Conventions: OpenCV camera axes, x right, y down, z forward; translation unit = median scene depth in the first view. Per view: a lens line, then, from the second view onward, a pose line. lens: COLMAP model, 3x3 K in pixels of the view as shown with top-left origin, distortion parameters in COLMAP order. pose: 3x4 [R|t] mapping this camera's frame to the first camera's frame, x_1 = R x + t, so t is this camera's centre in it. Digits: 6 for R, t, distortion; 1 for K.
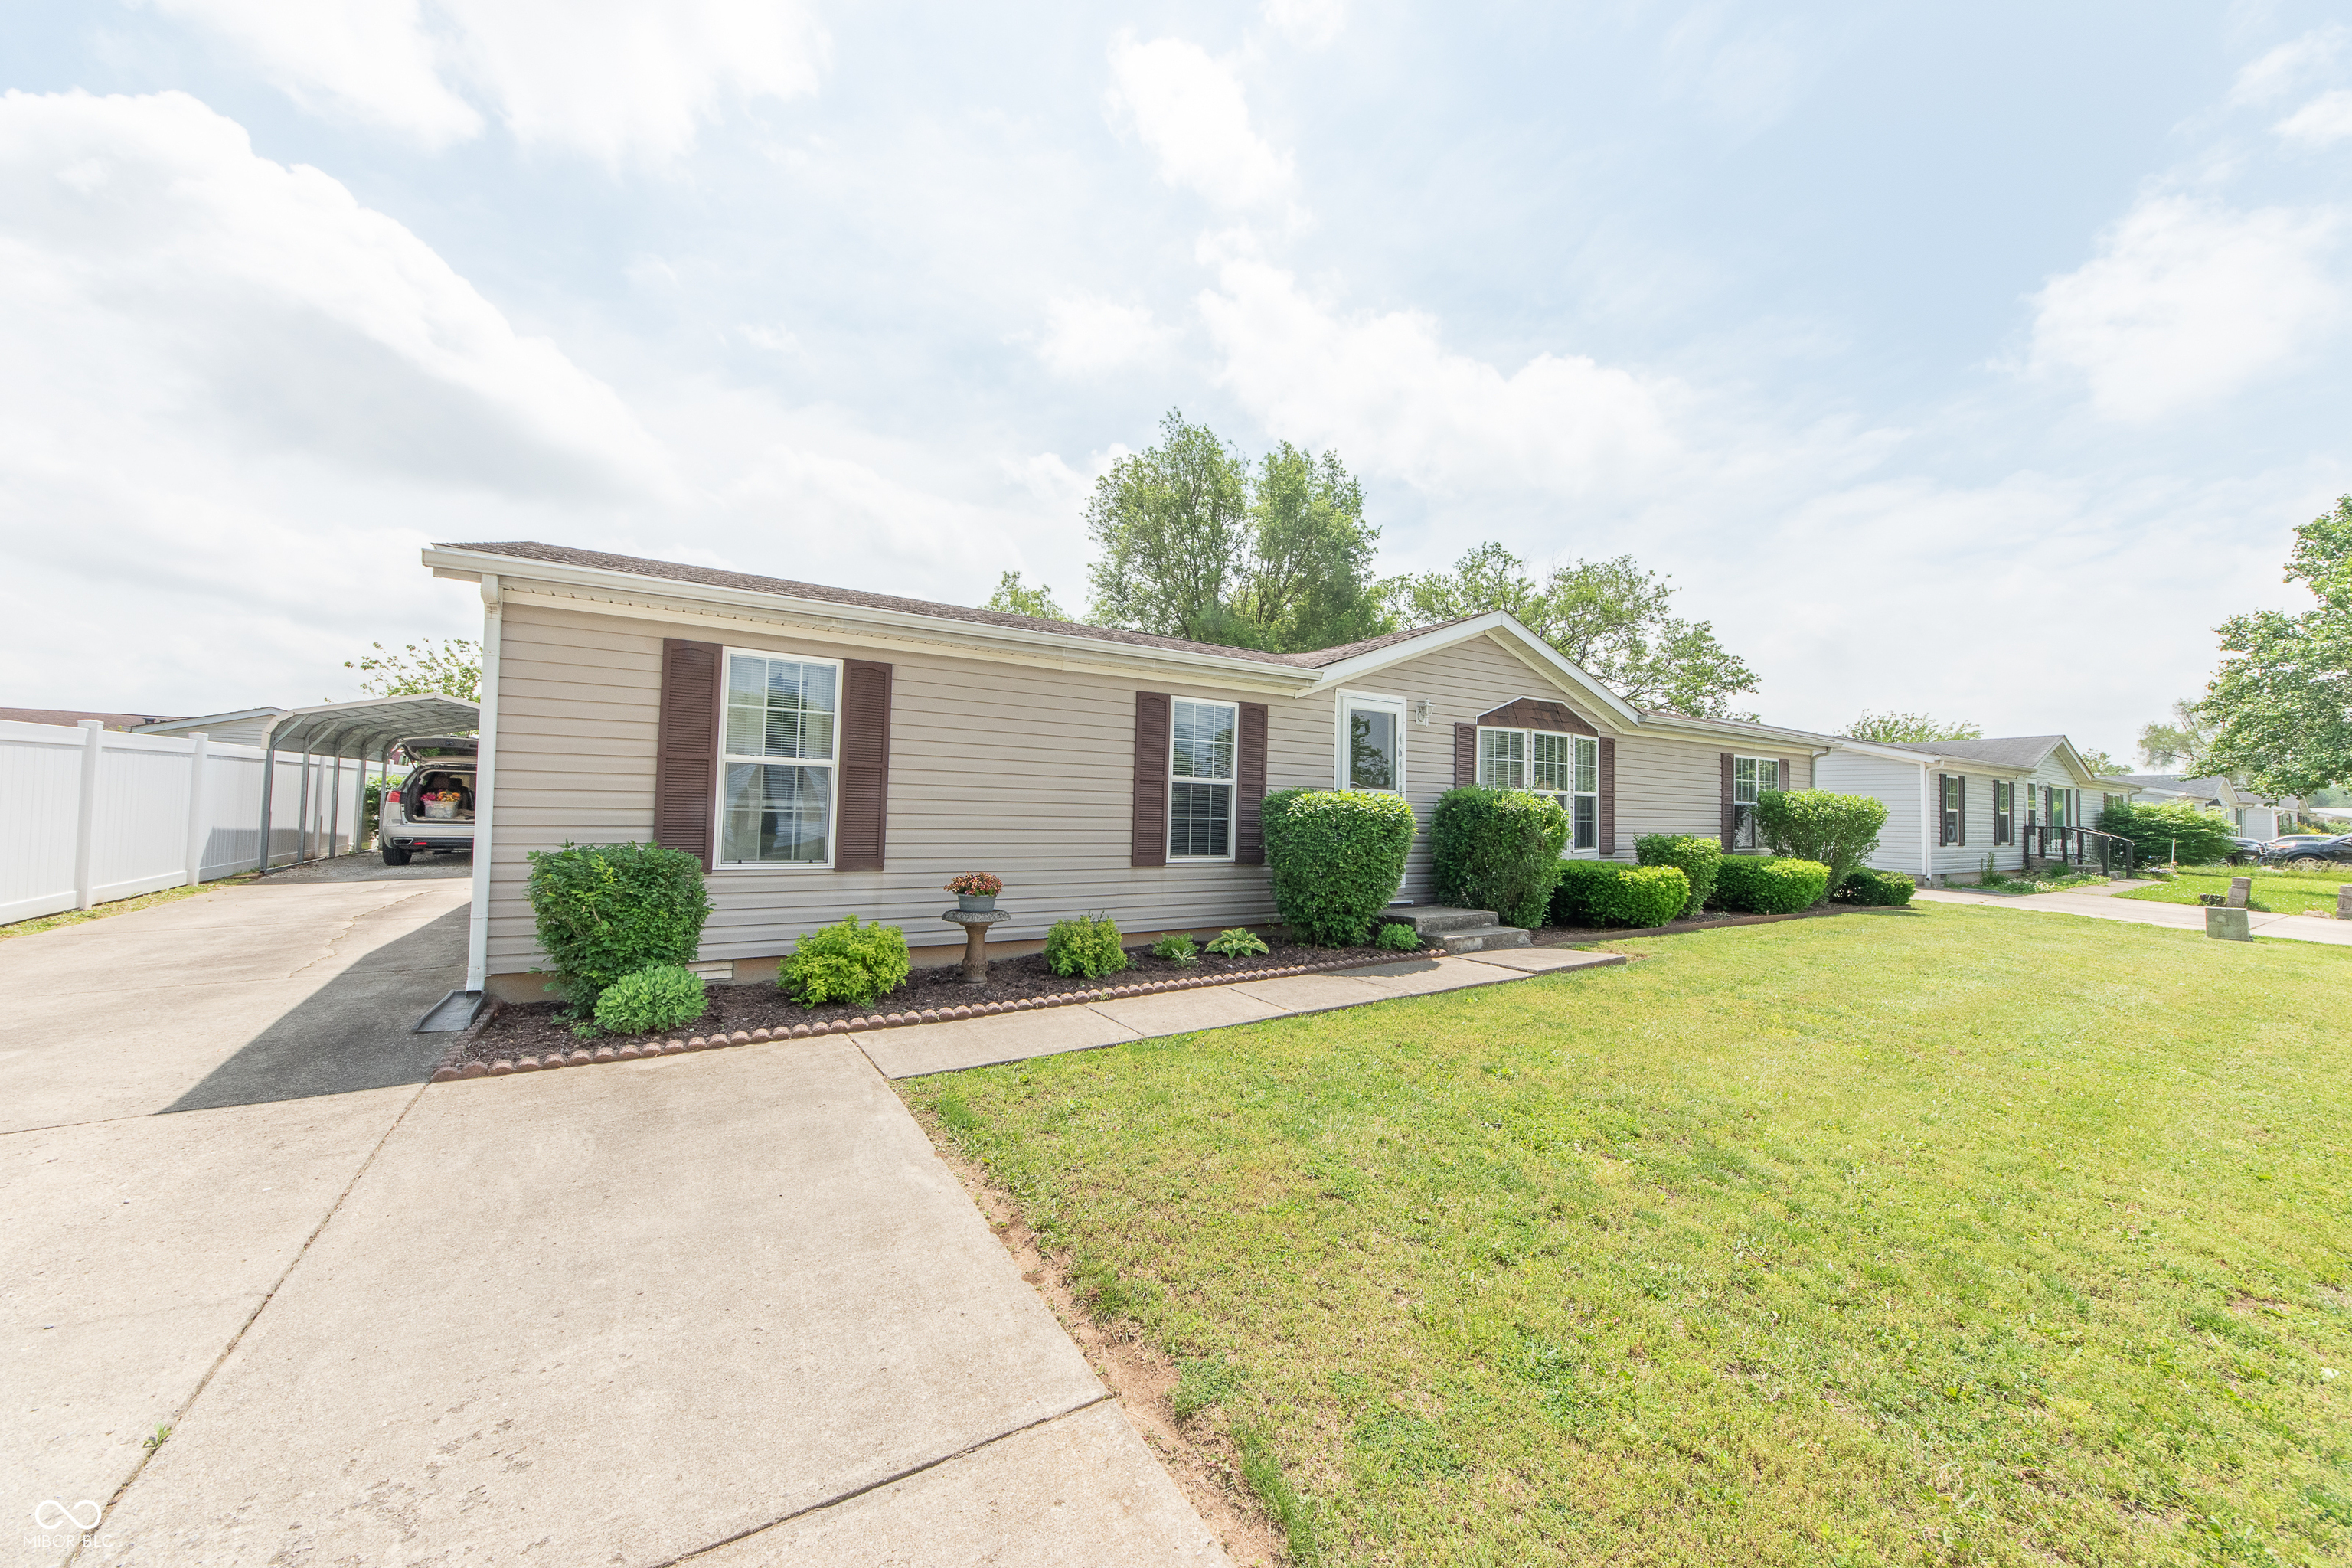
lens RADIAL K [[845.2, 0, 1176.0], [0, 845.2, 784.0], [0, 0, 1]] dist [0.001356, -0.000214]
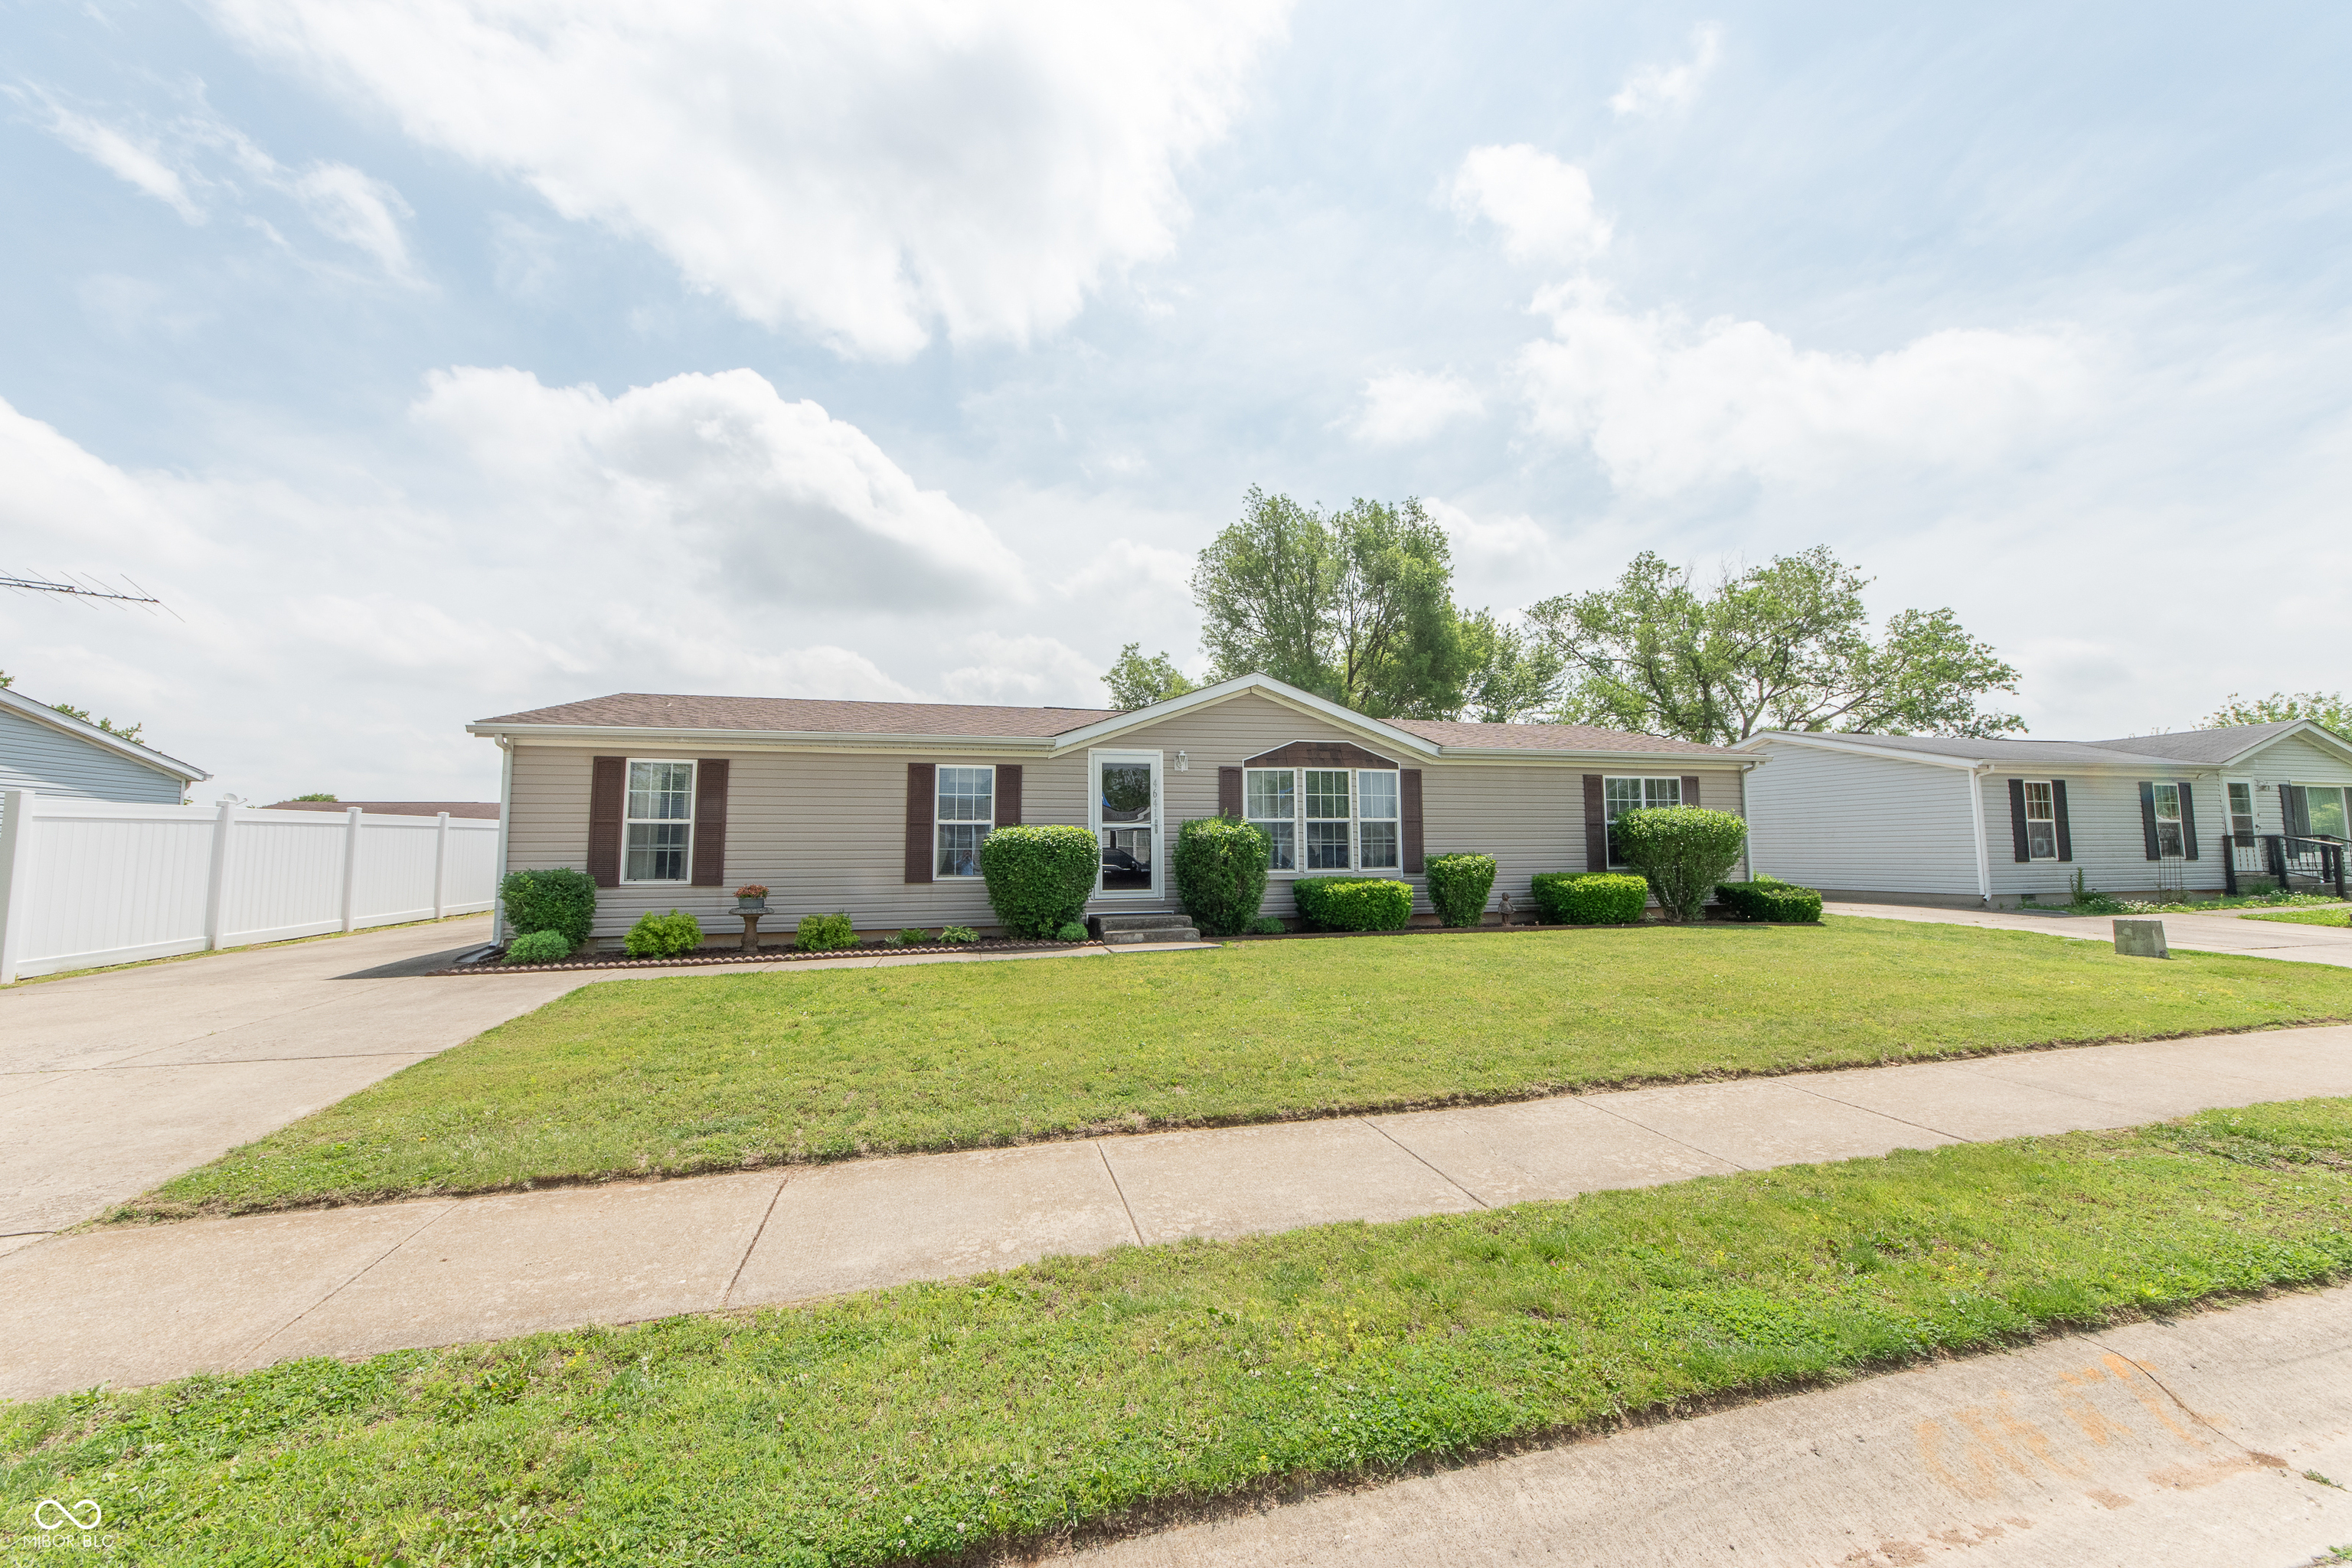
lens RADIAL K [[845.2, 0, 1176.0], [0, 845.2, 784.0], [0, 0, 1]] dist [0.001356, -0.000214]
pose [[0.949961, -0.052736, -0.307883, 0.620607], [0.036560, 0.997643, -0.058075, 0.020711], [0.310220, 0.043912, 0.949650, -0.182764]]
